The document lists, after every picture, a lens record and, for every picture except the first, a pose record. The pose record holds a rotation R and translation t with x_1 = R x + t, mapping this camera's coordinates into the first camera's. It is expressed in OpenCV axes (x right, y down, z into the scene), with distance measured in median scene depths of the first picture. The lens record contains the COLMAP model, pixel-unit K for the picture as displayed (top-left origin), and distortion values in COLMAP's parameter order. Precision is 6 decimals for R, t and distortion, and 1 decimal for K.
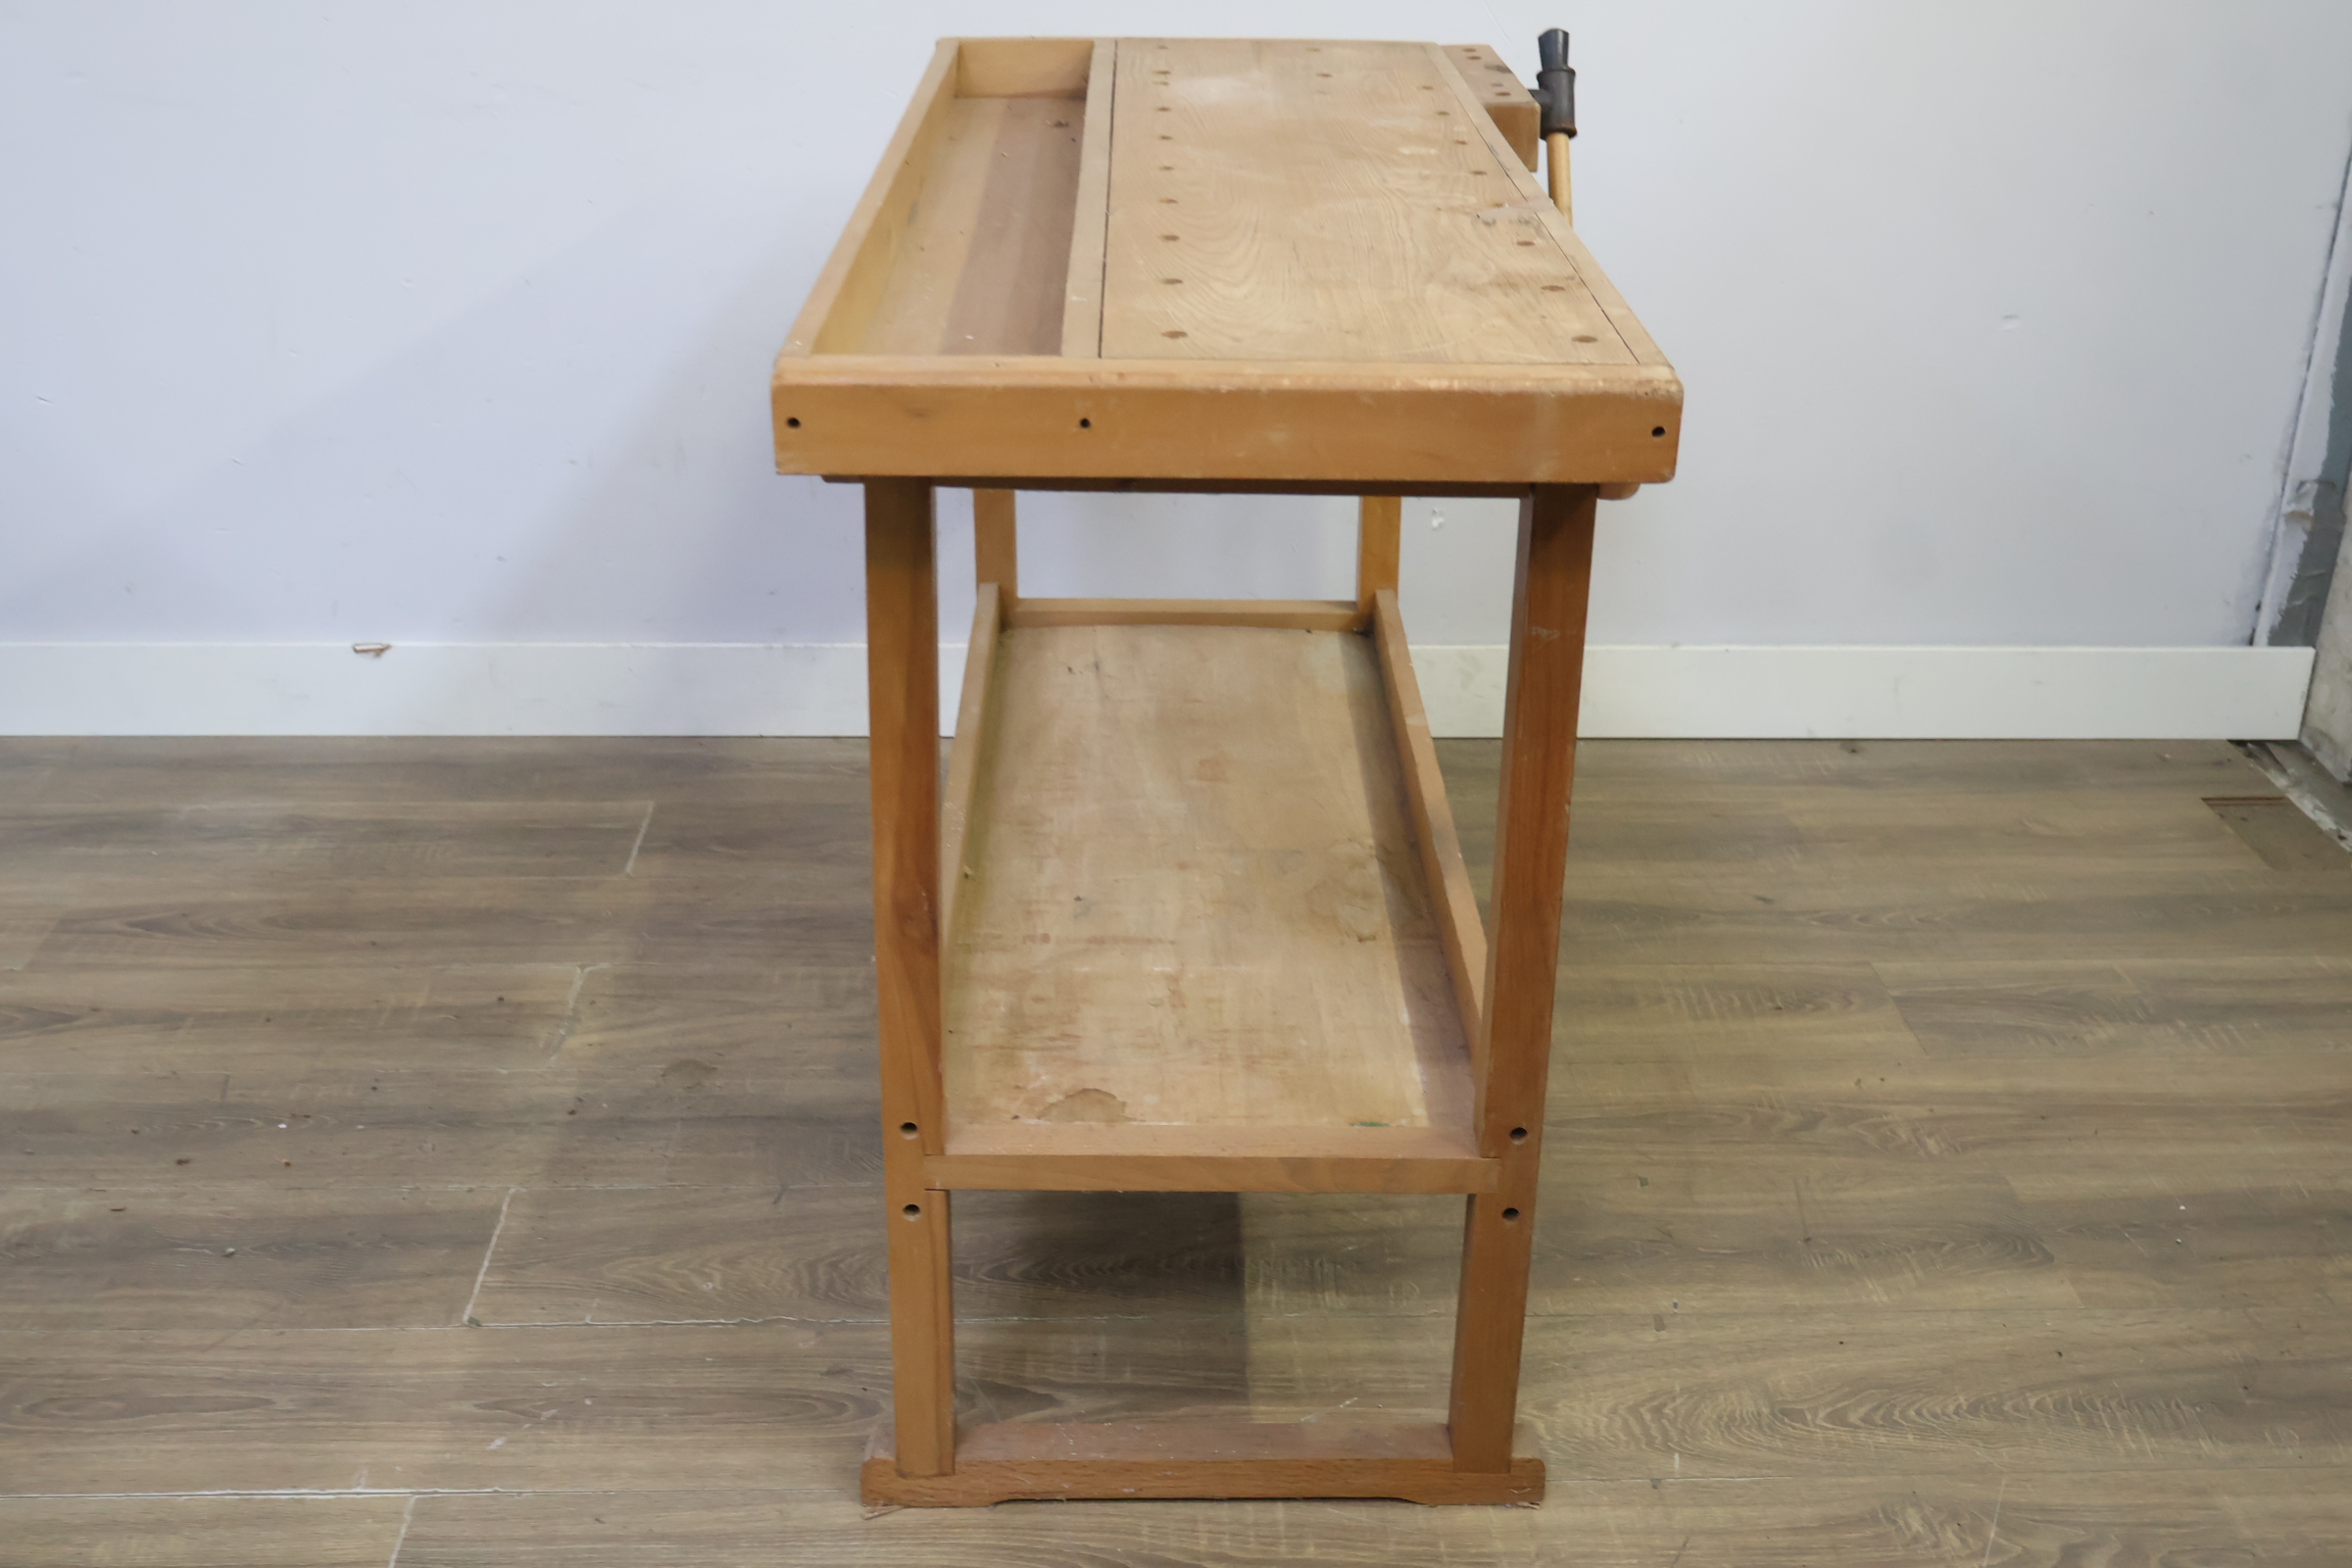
lens RADIAL K [[2514.1, 0, 1182.5], [0, 2514.1, 775.9], [0, 0, 1]] dist [-0.000319, 0.009908]
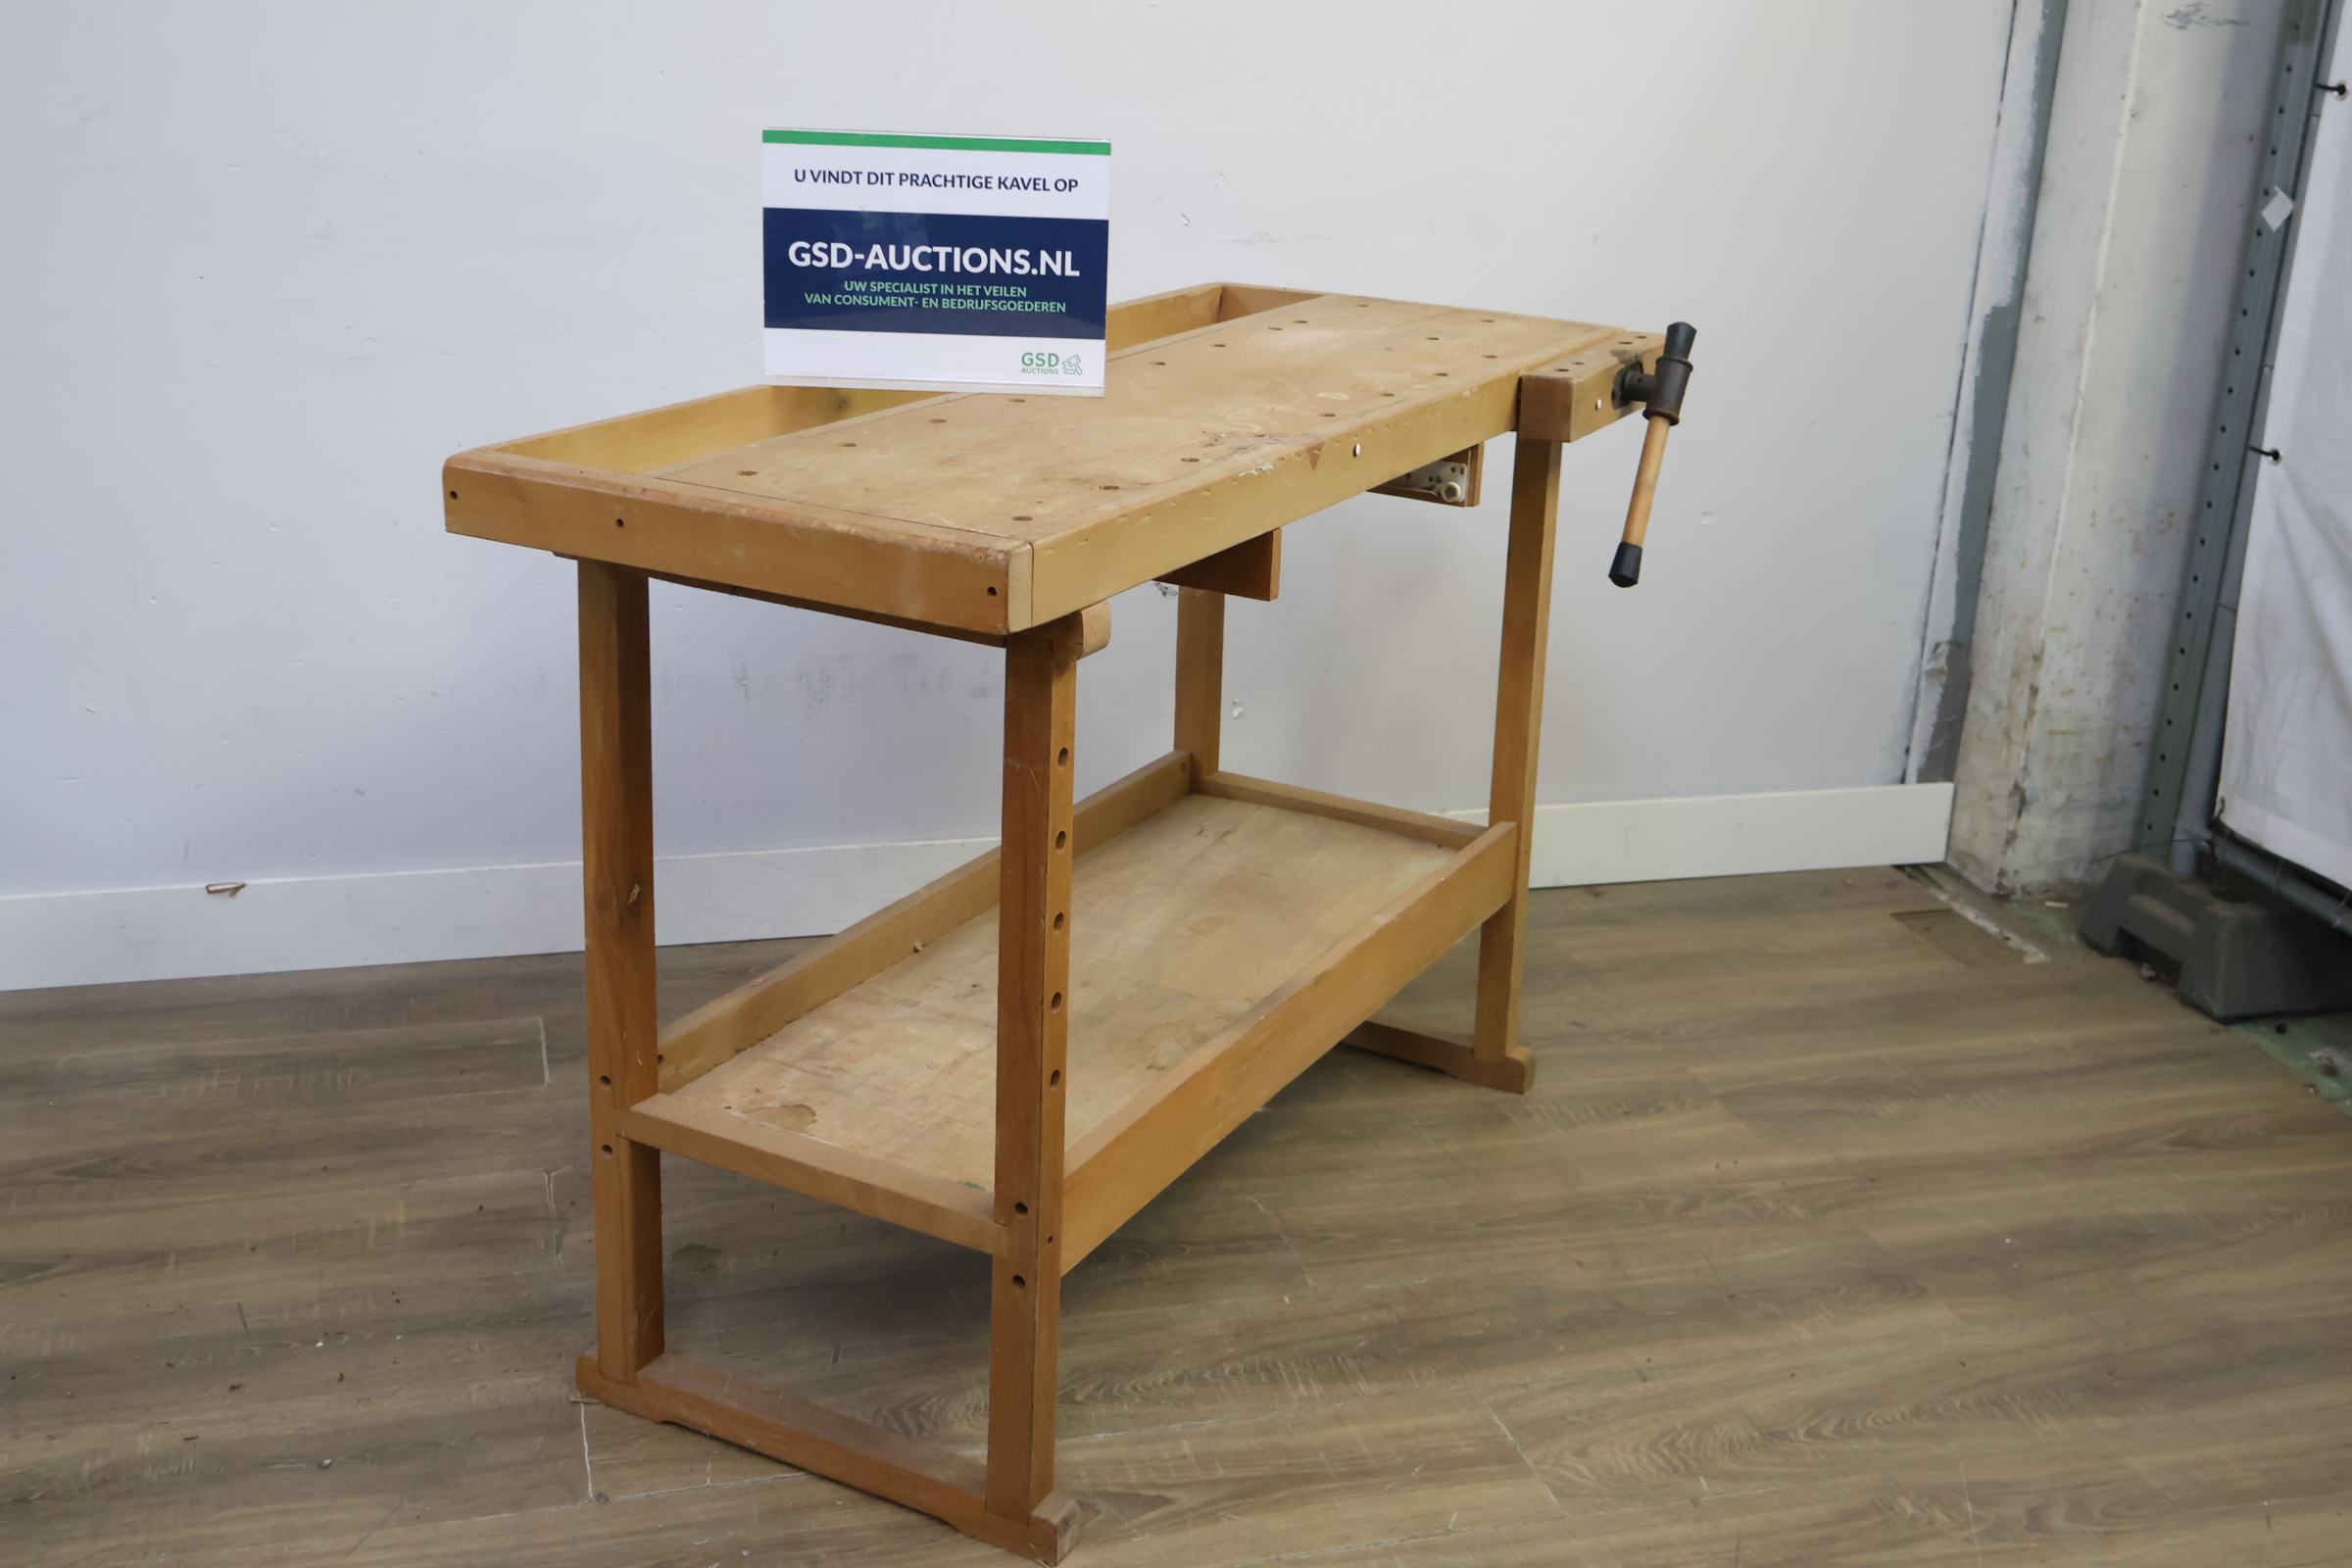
lens RADIAL K [[2532.1, 0, 1176.0], [0, 2532.1, 784.0], [0, 0, 1]] dist [0.008772, 0.022334]
pose [[0.970334, -0.054661, 0.235506, -0.241940], [0.074553, 0.994286, -0.076397, 0.017488], [-0.229985, 0.091689, 0.968865, -0.090931]]
